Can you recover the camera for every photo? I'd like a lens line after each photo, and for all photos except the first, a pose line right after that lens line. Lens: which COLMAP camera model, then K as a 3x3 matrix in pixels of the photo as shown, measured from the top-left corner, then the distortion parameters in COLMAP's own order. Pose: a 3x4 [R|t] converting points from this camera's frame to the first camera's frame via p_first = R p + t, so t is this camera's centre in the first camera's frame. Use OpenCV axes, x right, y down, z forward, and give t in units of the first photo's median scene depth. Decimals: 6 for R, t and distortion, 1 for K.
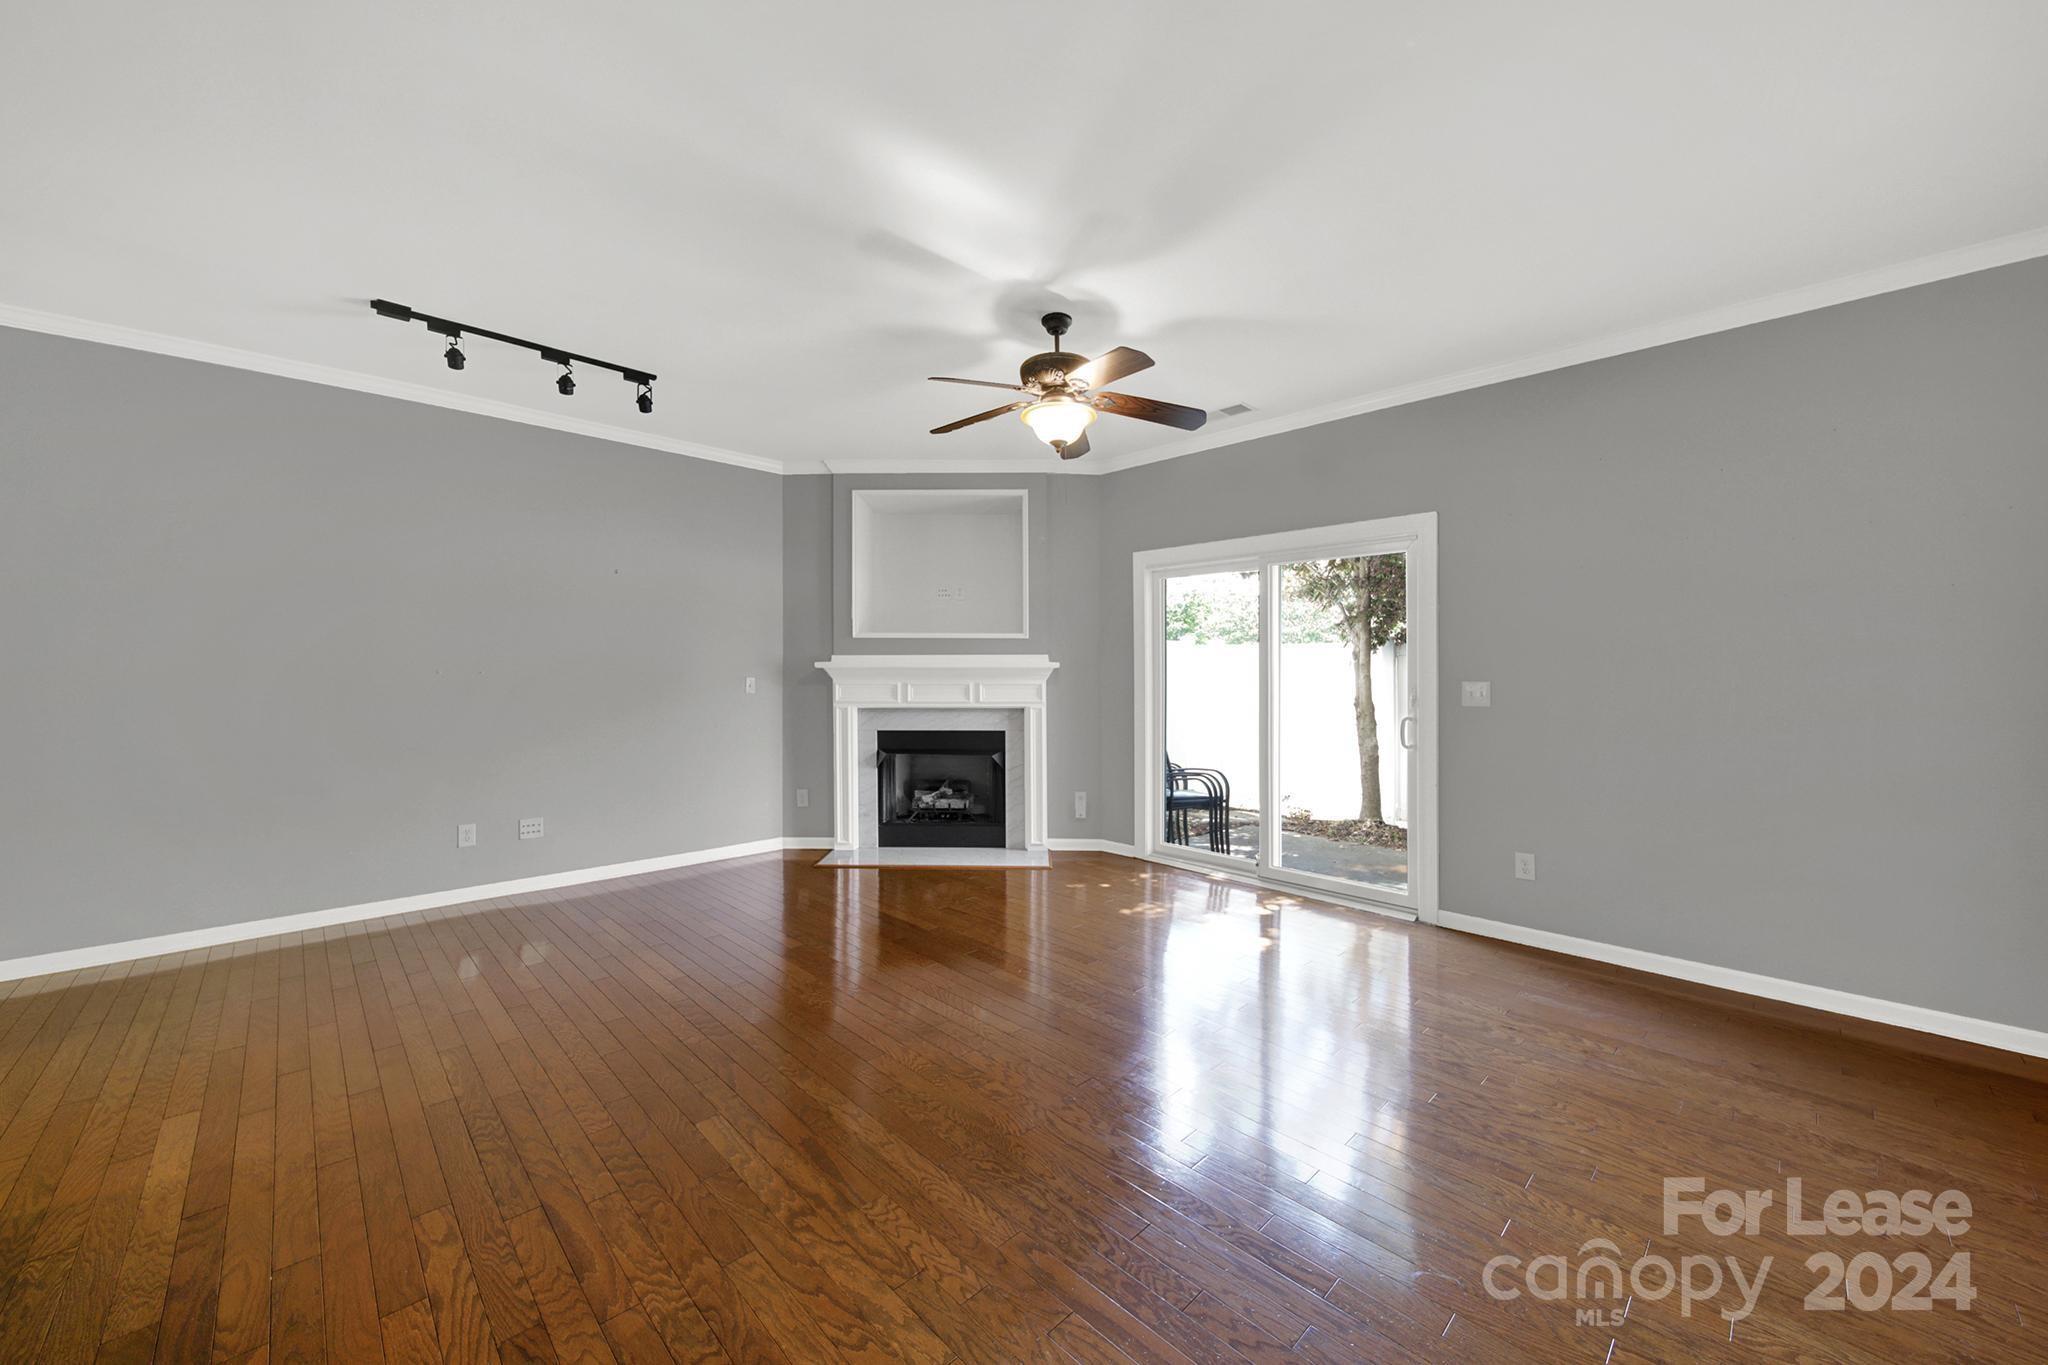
lens RADIAL K [[751.8, 0, 1033.4], [0, 751.8, 672.5], [0, 0, 1]] dist [0.000419, -0.000018]
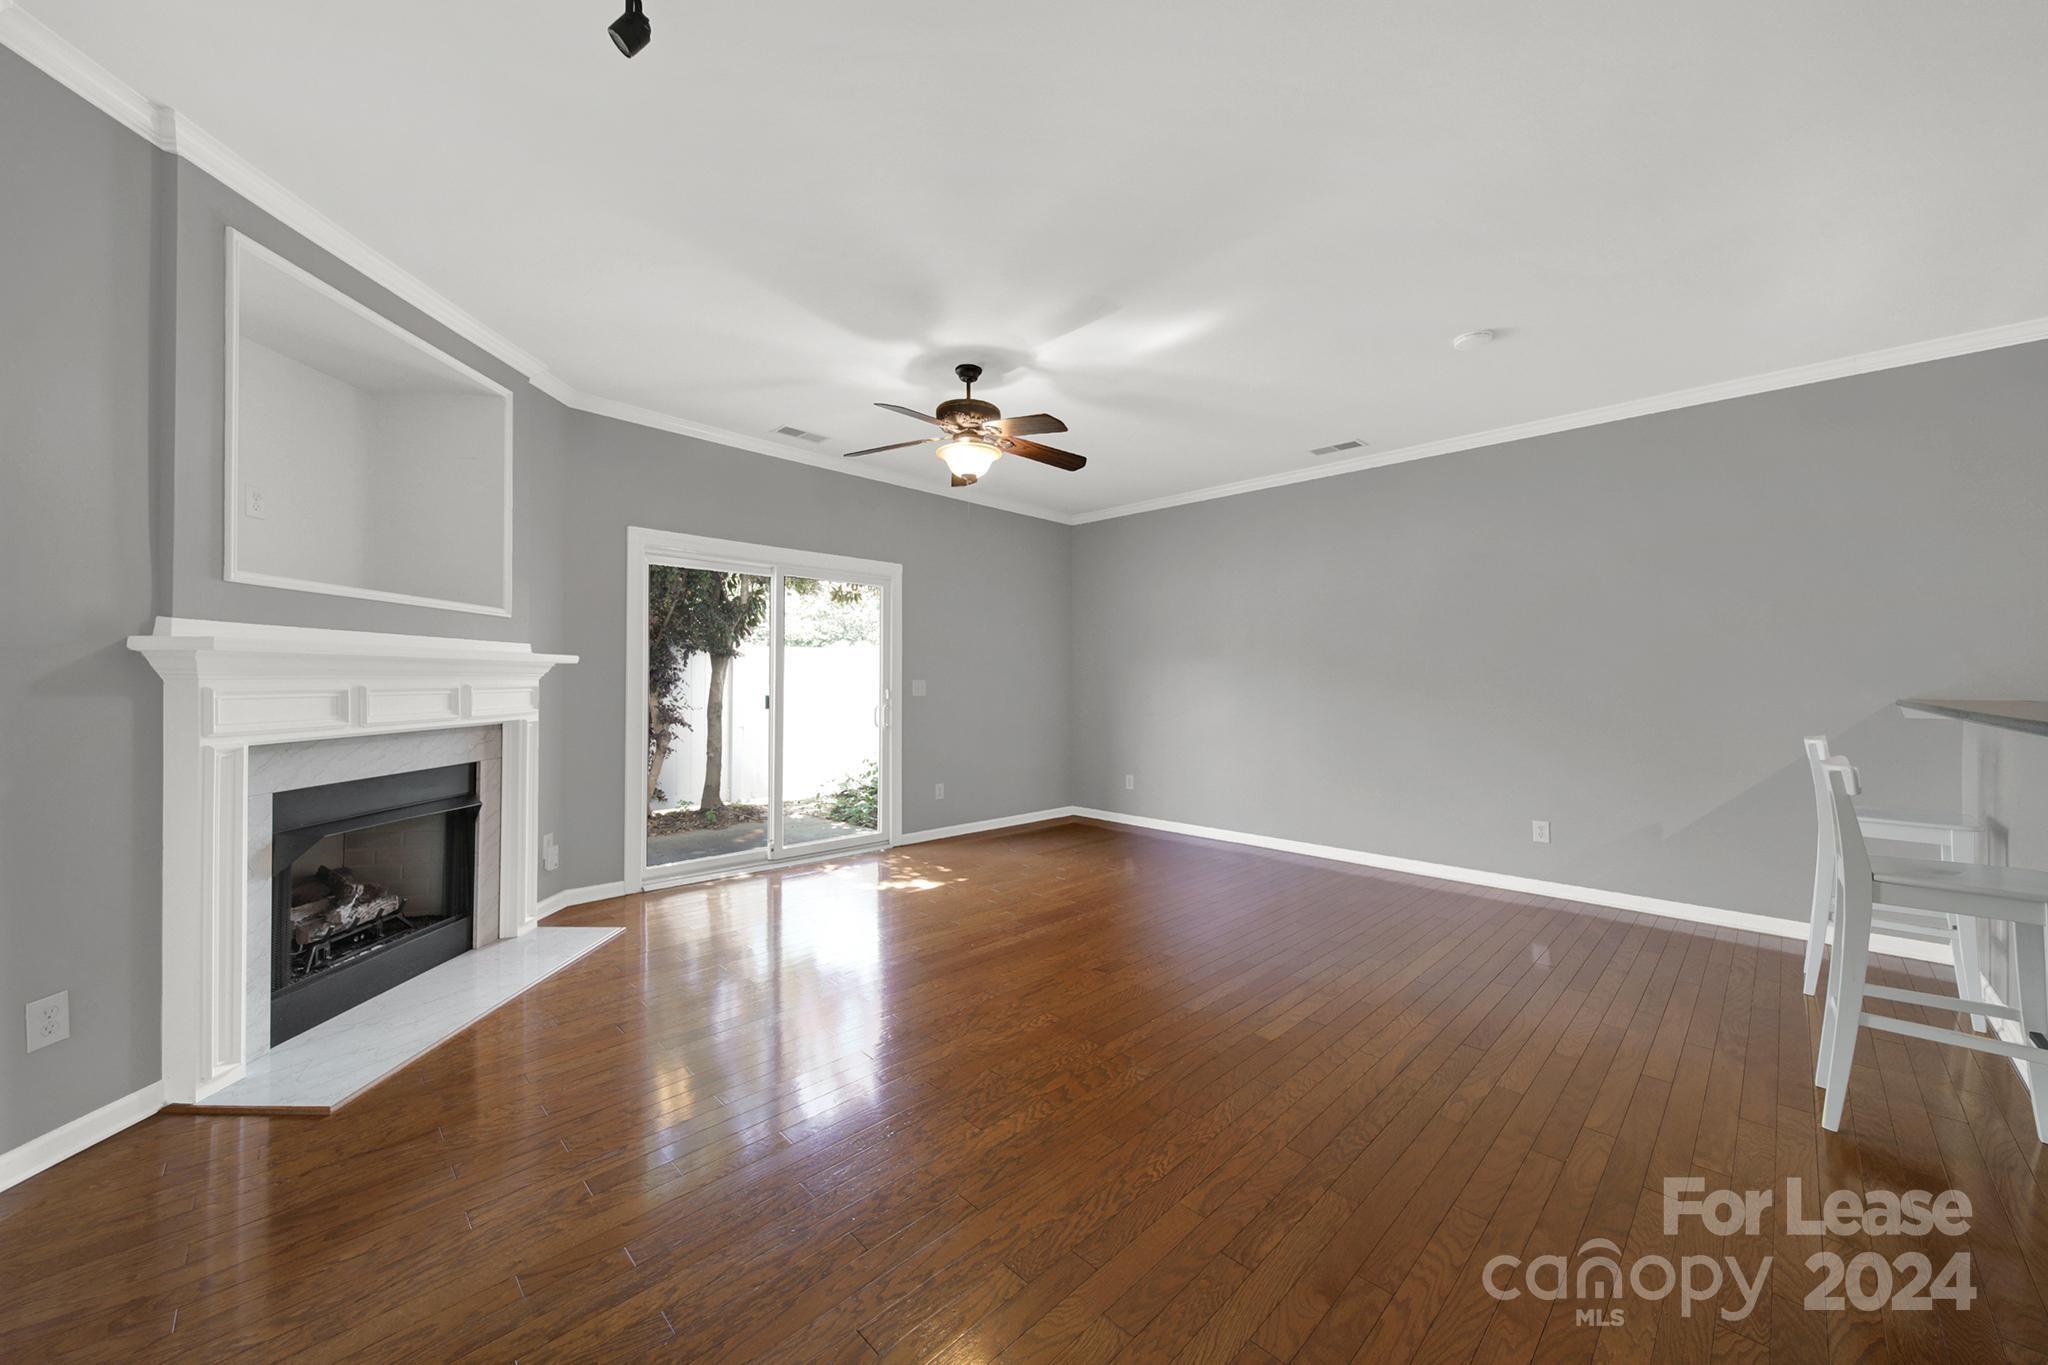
lens RADIAL K [[754.4, 0, 1024.0], [0, 754.4, 682.5], [0, 0, 1]] dist [0.008674, 0.000202]
pose [[-0.020648, -0.004787, 0.999775, -0.681918], [-0.014293, 0.999888, 0.004493, 0.002673], [-0.999685, -0.014197, -0.020714, 0.565695]]
